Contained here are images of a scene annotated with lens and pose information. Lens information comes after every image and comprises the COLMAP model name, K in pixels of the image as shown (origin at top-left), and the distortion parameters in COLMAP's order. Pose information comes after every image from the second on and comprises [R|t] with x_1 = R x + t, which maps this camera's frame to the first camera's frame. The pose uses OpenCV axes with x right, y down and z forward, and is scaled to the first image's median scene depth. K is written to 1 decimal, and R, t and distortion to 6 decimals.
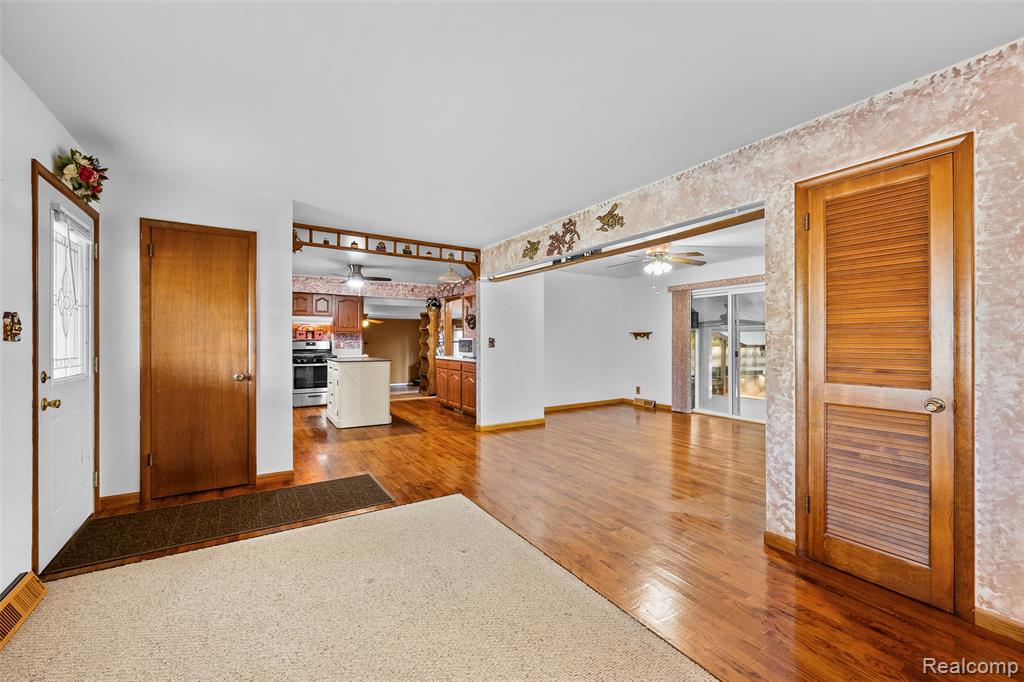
lens RADIAL K [[408.3, 0, 512.8], [0, 408.3, 339.4], [0, 0, 1]] dist [-0.003099, -0.000249]
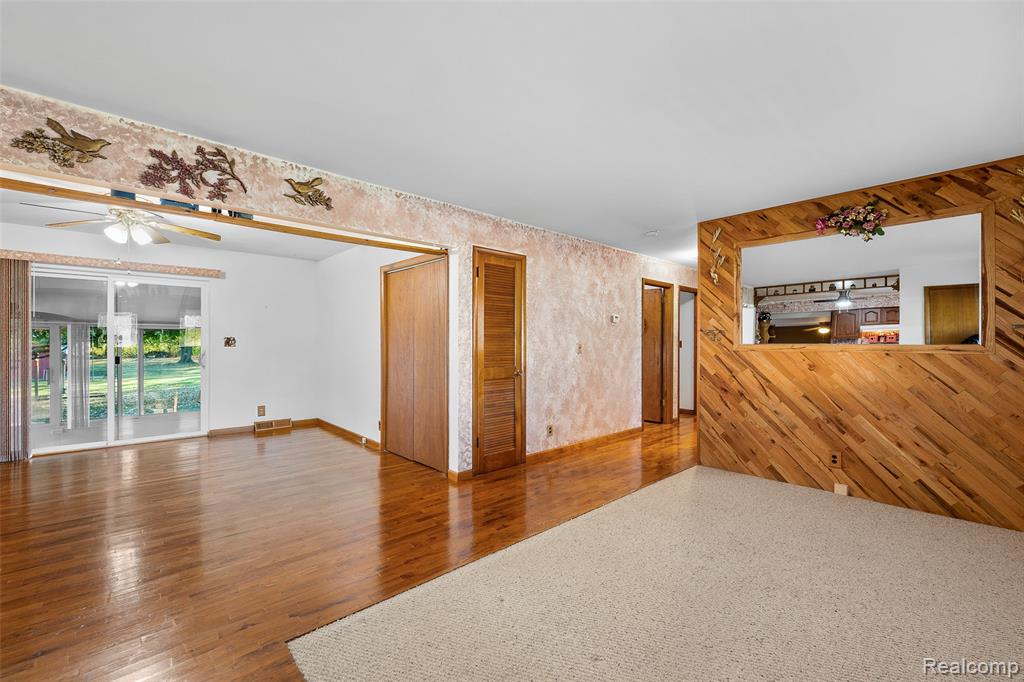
lens RADIAL K [[424.7, 0, 506.1], [0, 424.7, 343.0], [0, 0, 1]] dist [-0.003740, -0.000296]
pose [[-0.162276, -0.000640, 0.986745, -0.340441], [-0.004463, 0.999990, -0.000086, -0.000233], [-0.986735, -0.004418, -0.162277, 0.398869]]
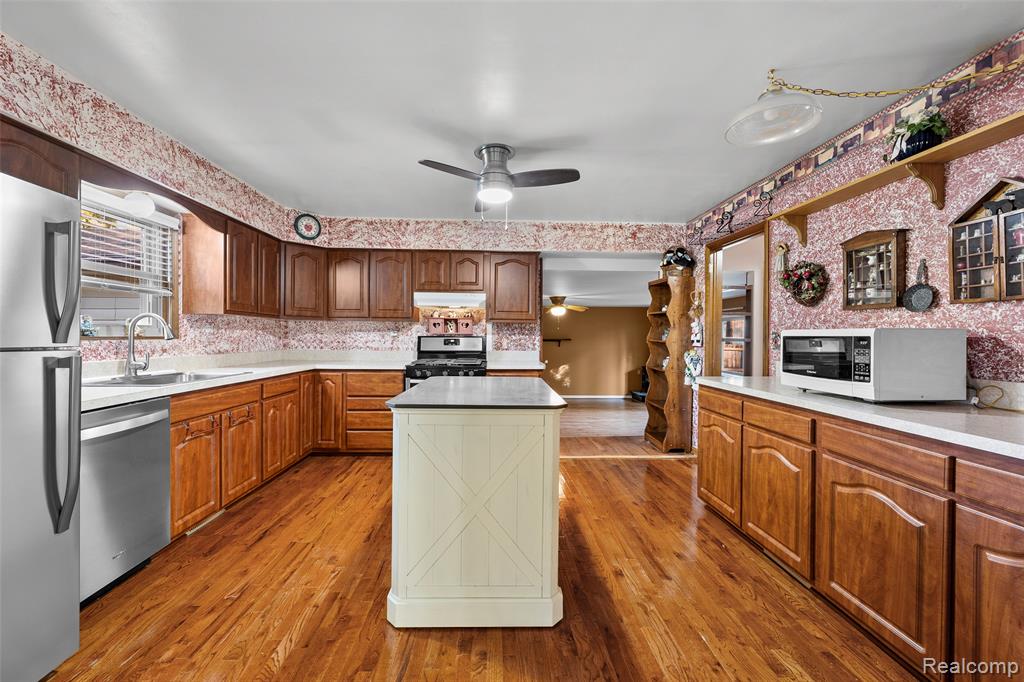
lens RADIAL K [[408.3, 0, 510.5], [0, 408.3, 336.7], [0, 0, 1]] dist [-0.003099, -0.000249]
pose [[0.865430, 0.005507, -0.501000, -0.165022], [-0.004001, 0.999984, 0.004082, 0.001731], [0.501014, -0.001528, 0.865438, 0.647624]]
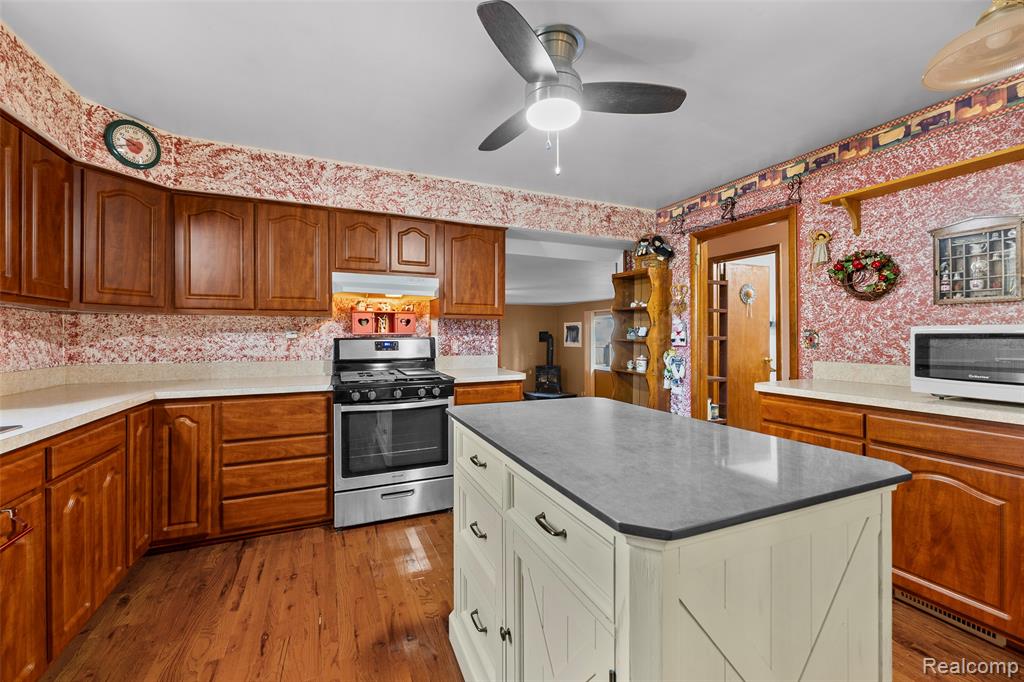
lens RADIAL K [[408.3, 0, 513.2], [0, 408.3, 333.9], [0, 0, 1]] dist [-0.003099, -0.000249]
pose [[0.989095, -0.005080, -0.147190, -0.369485], [0.005095, 0.999987, -0.000279, 0.000687], [0.147190, -0.000474, 0.989108, 0.734093]]
